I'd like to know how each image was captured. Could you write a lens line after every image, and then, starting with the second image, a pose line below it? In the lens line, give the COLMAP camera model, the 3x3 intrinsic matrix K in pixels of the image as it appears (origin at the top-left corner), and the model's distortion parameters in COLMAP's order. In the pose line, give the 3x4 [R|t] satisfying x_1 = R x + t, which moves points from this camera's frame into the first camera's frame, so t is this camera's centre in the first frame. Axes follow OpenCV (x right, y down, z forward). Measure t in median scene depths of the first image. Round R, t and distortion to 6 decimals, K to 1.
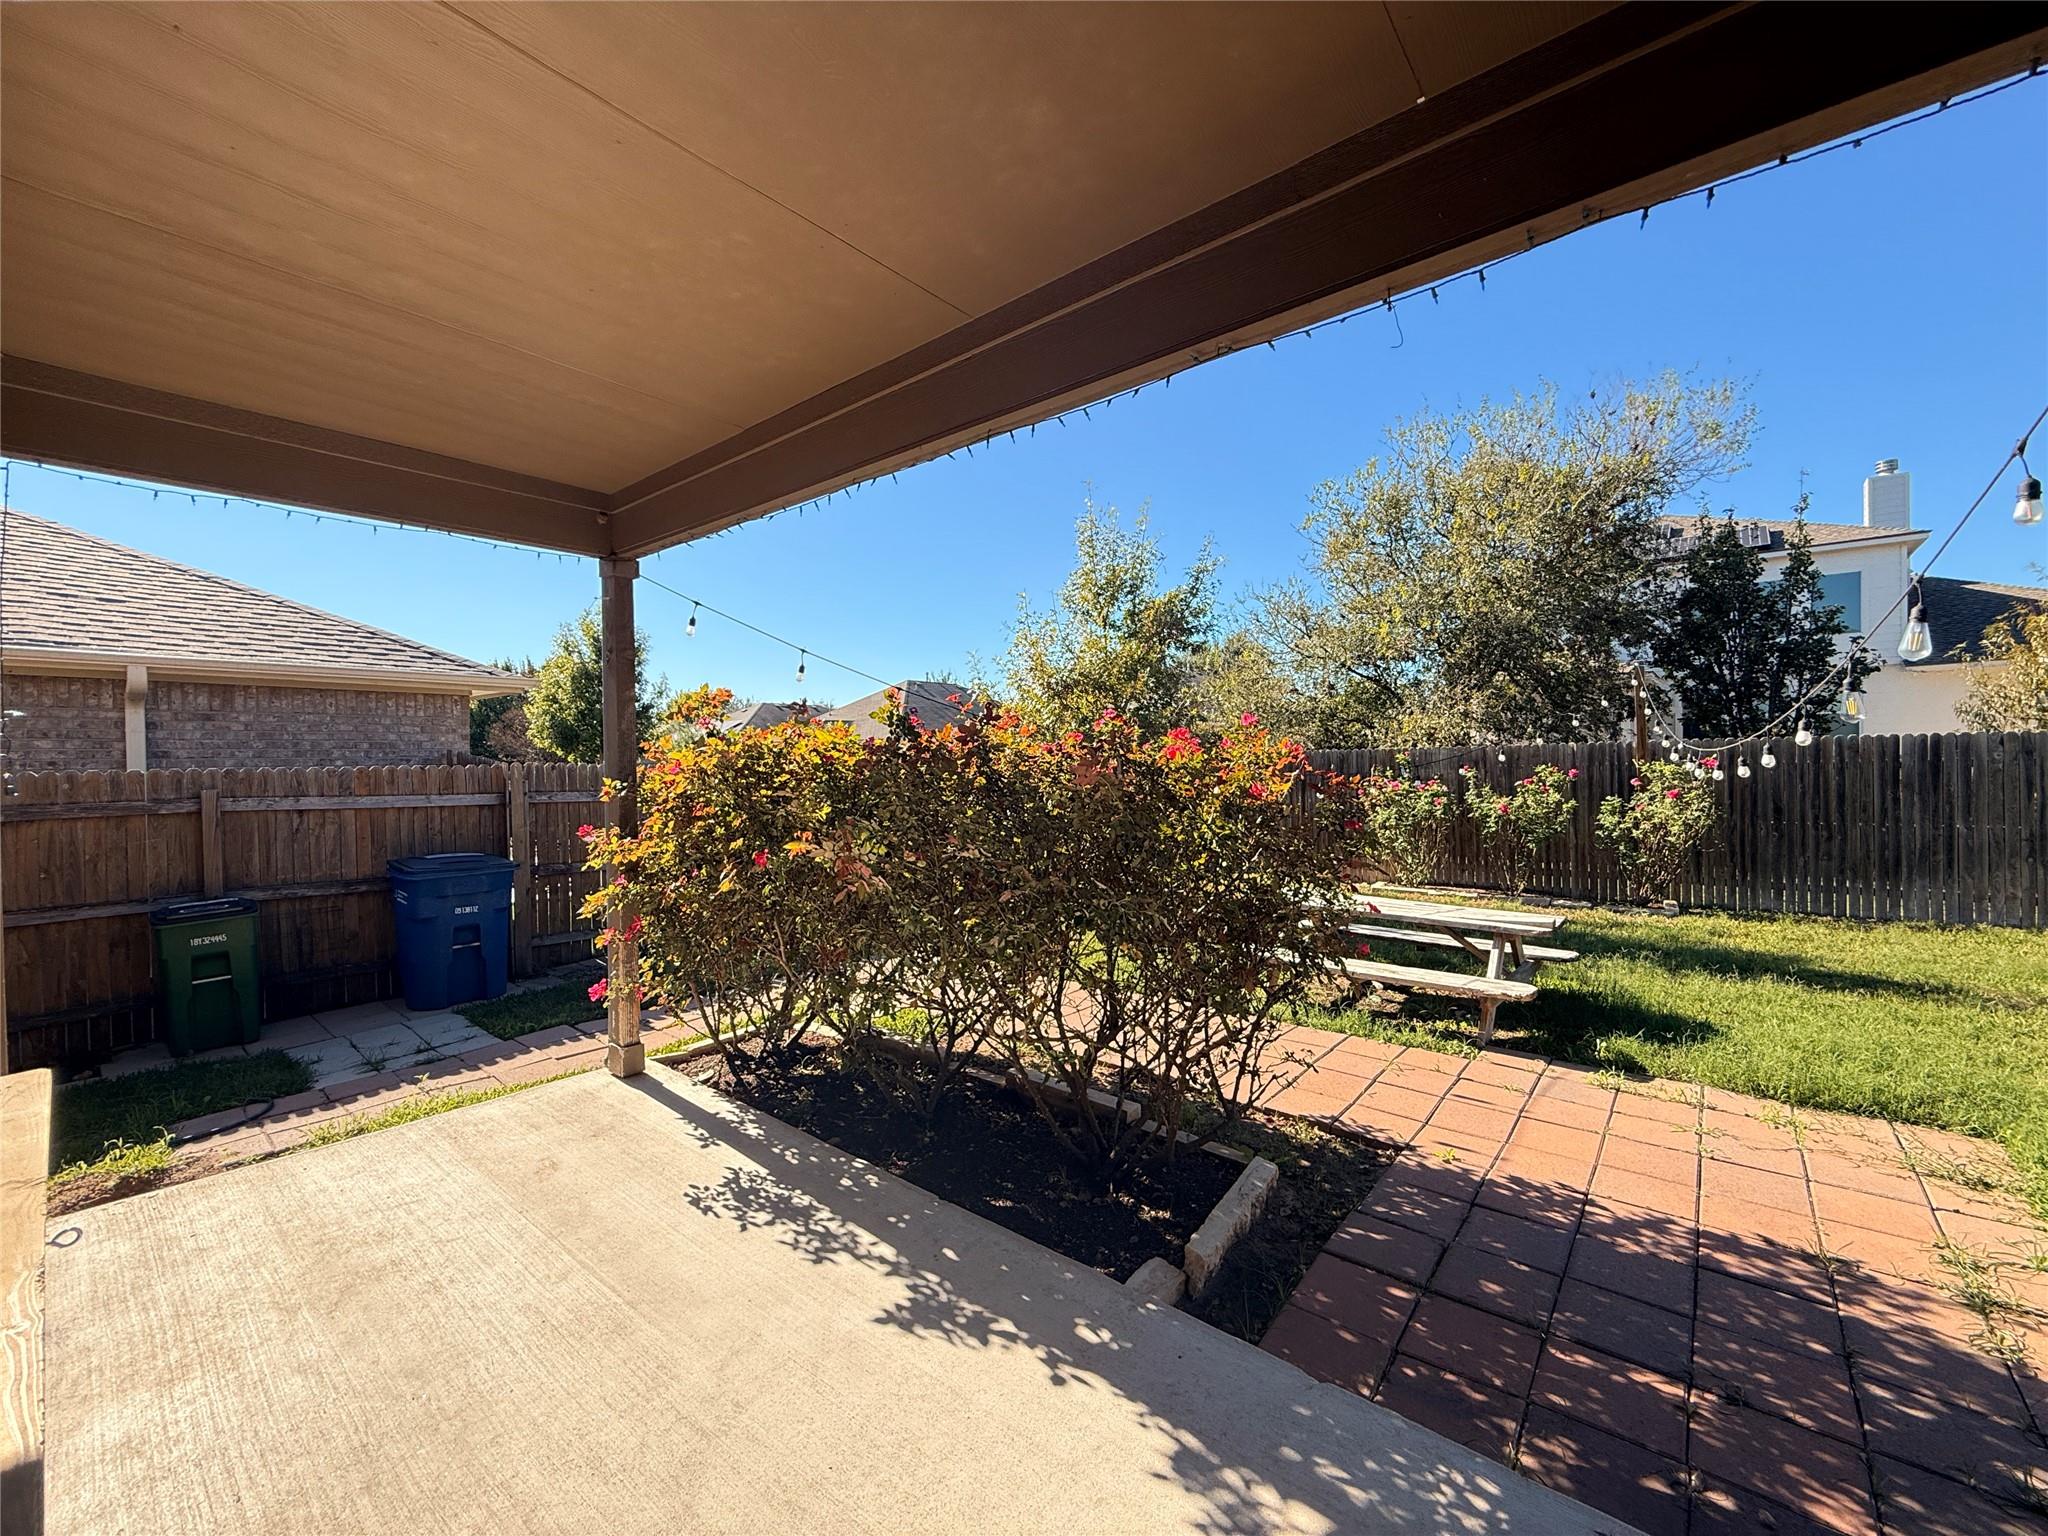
lens RADIAL K [[818.3, 0, 1021.8], [0, 818.3, 768.4], [0, 0, 1]] dist [0.001852, 0.000672]
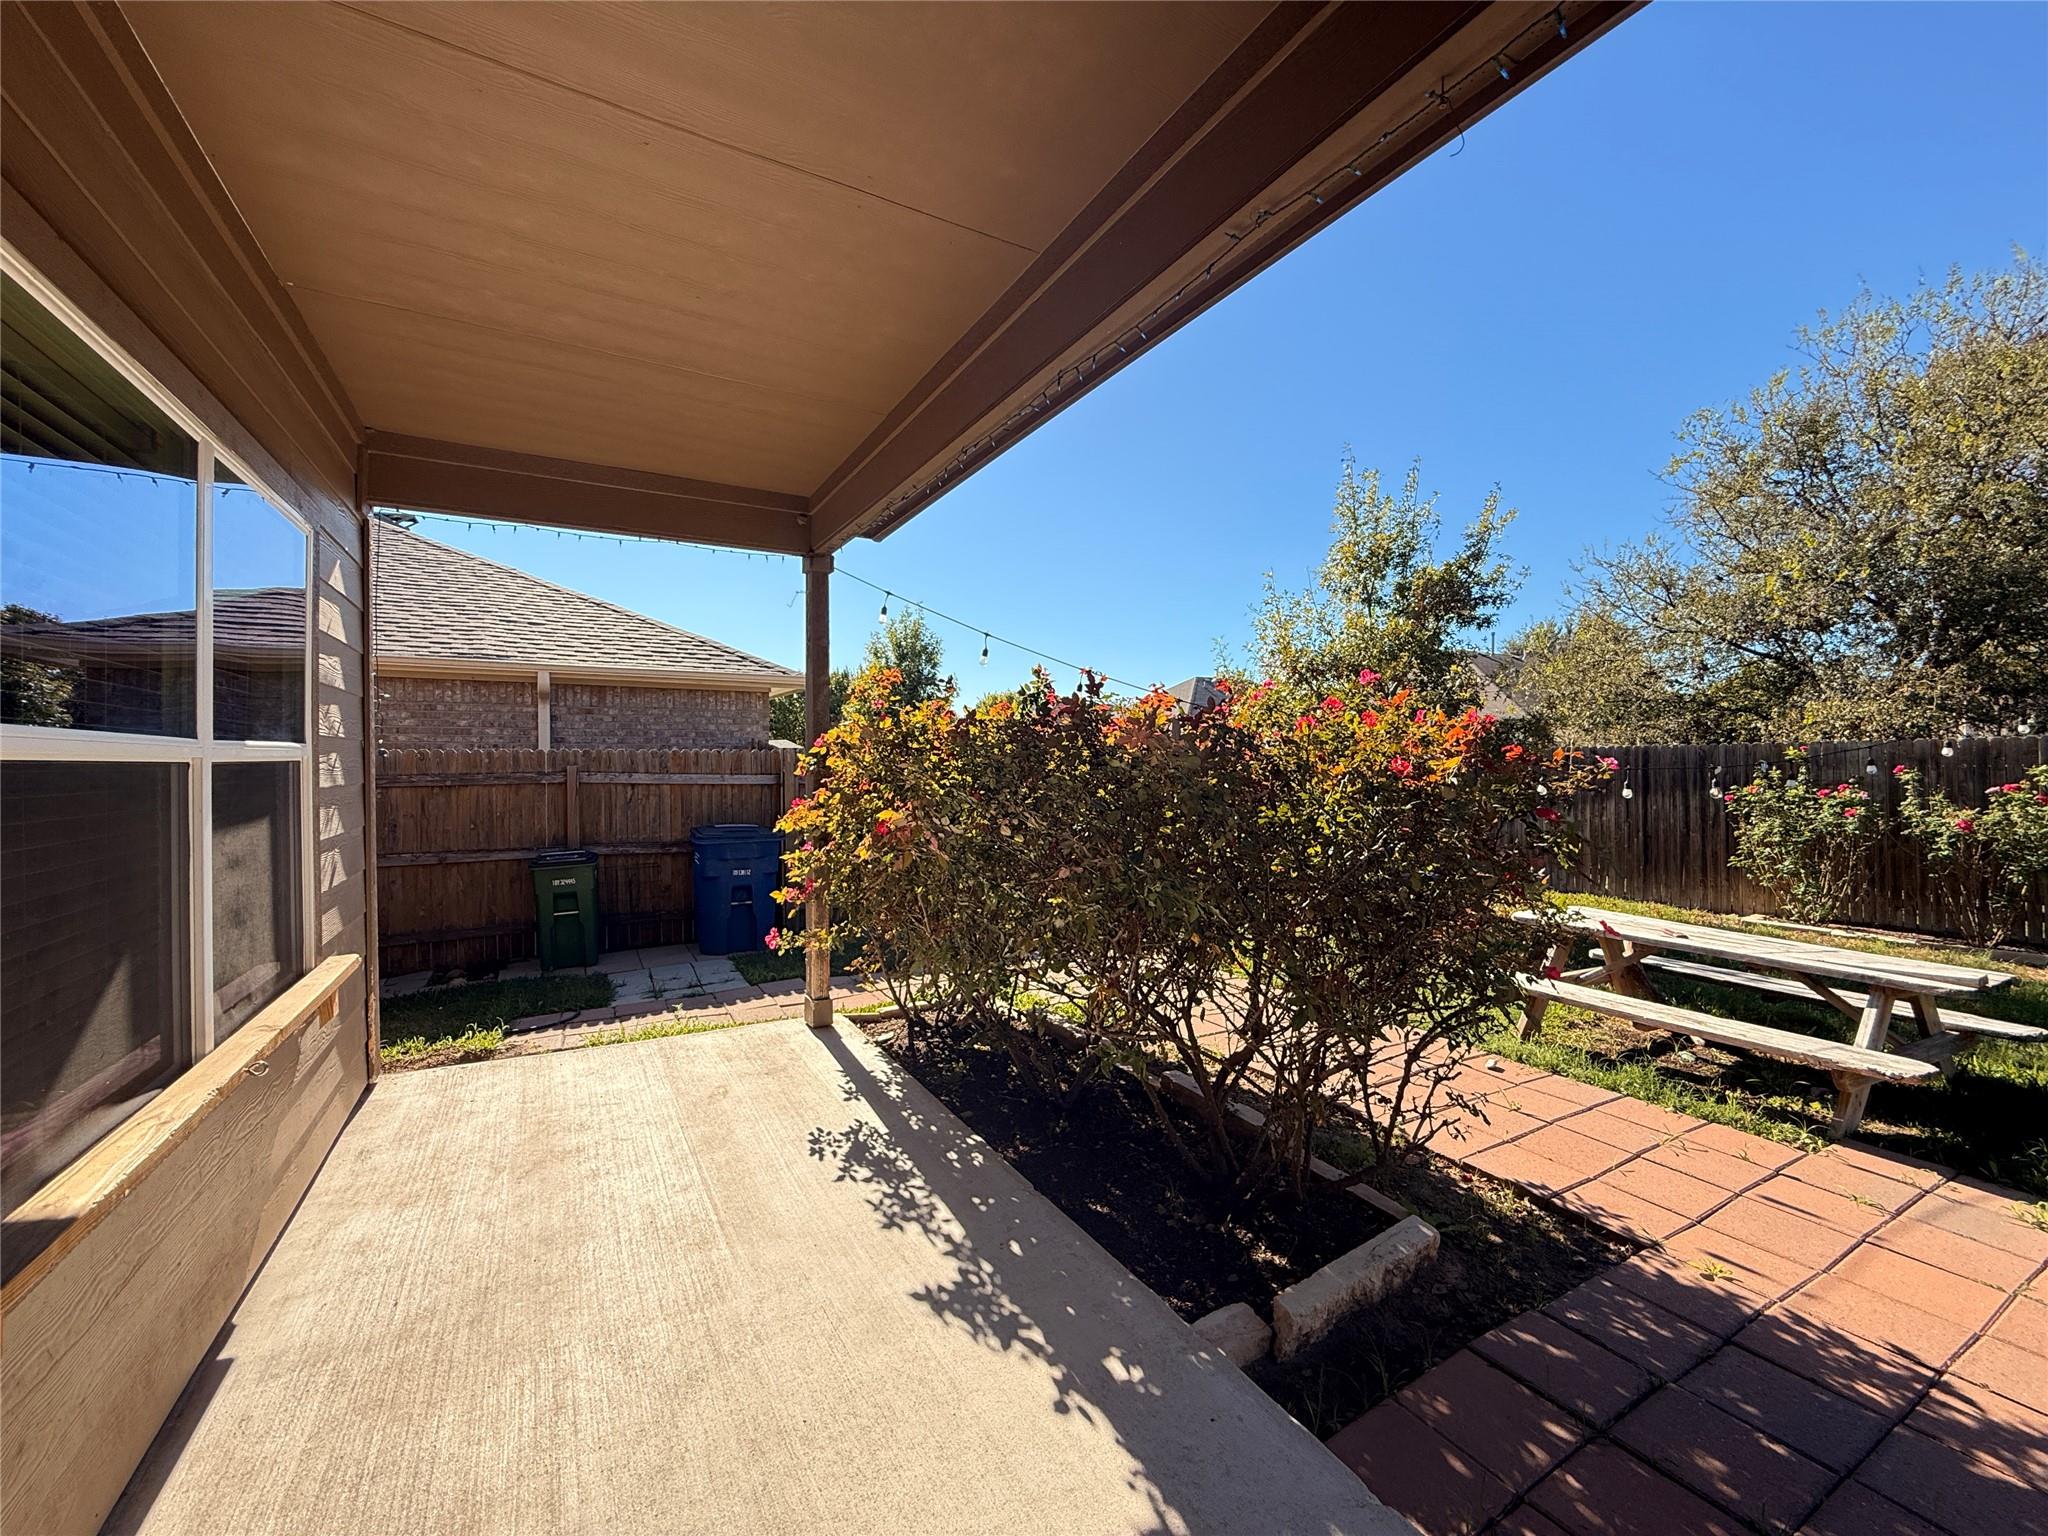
lens RADIAL K [[818.3, 0, 1024.1], [0, 818.3, 766.0], [0, 0, 1]] dist [0.001852, 0.000672]
pose [[0.935068, 0.013087, -0.354228, 0.133353], [-0.014330, 0.999897, -0.000888, 0.019606], [0.354180, 0.005906, 0.935159, 0.060502]]
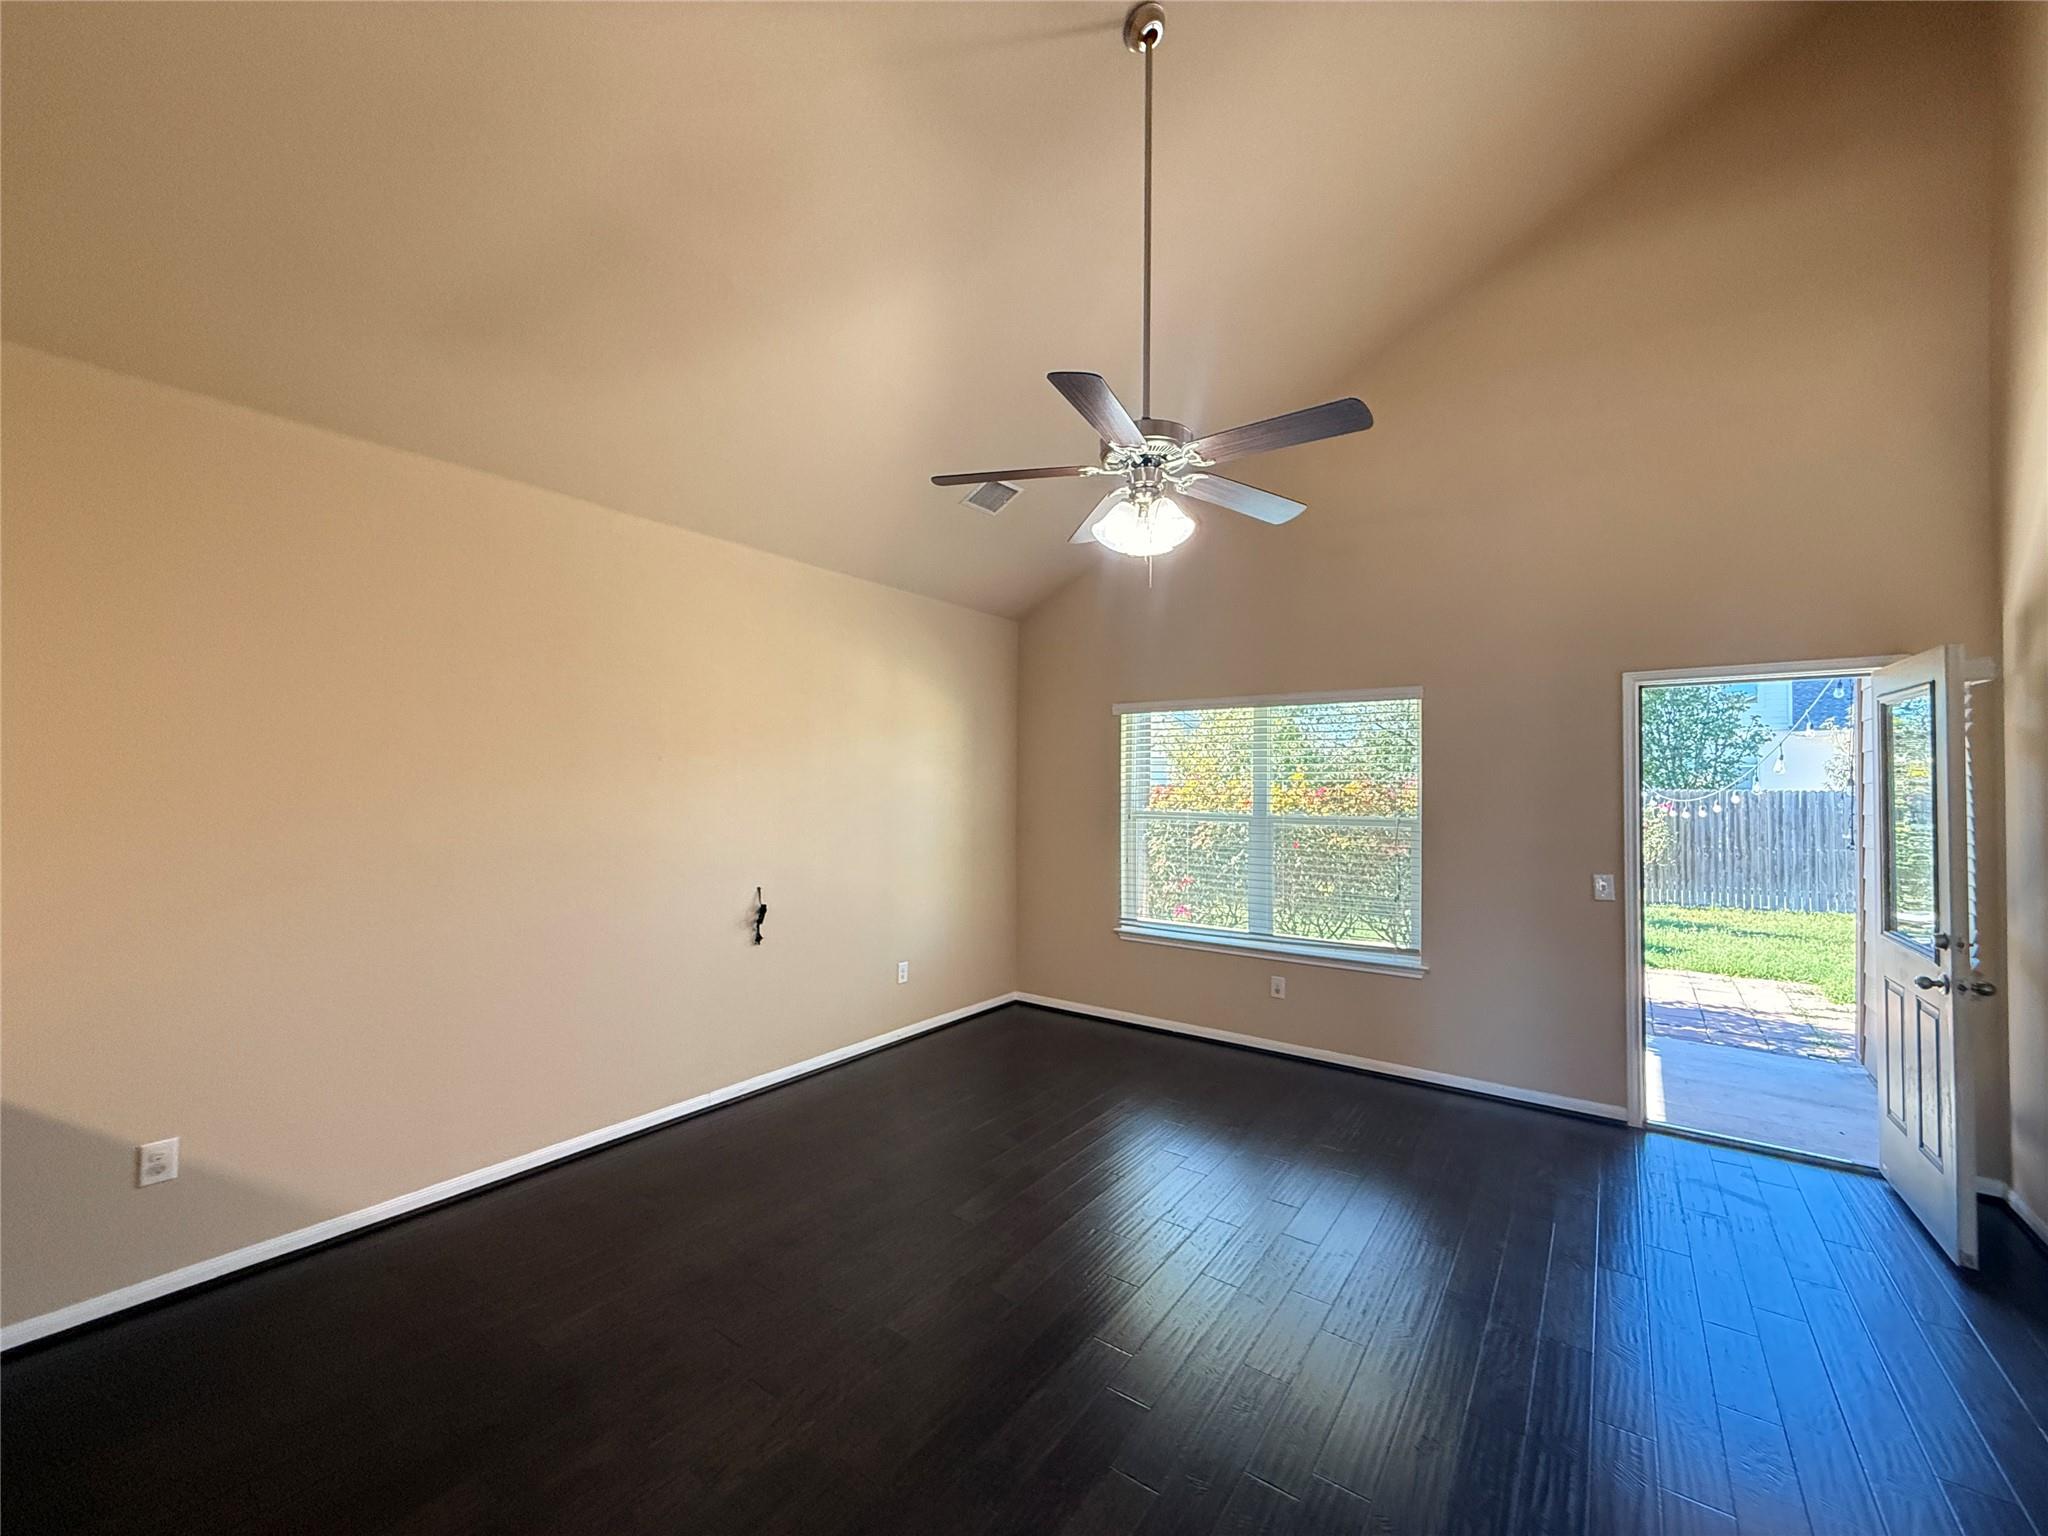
lens RADIAL K [[818.3, 0, 1018.8], [0, 818.3, 773.2], [0, 0, 1]] dist [0.001852, 0.000672]
pose [[0.997872, 0.018685, 0.062462, -0.555987], [-0.016847, 0.999413, -0.029829, -0.004374], [-0.062982, 0.028713, 0.997602, -0.541719]]
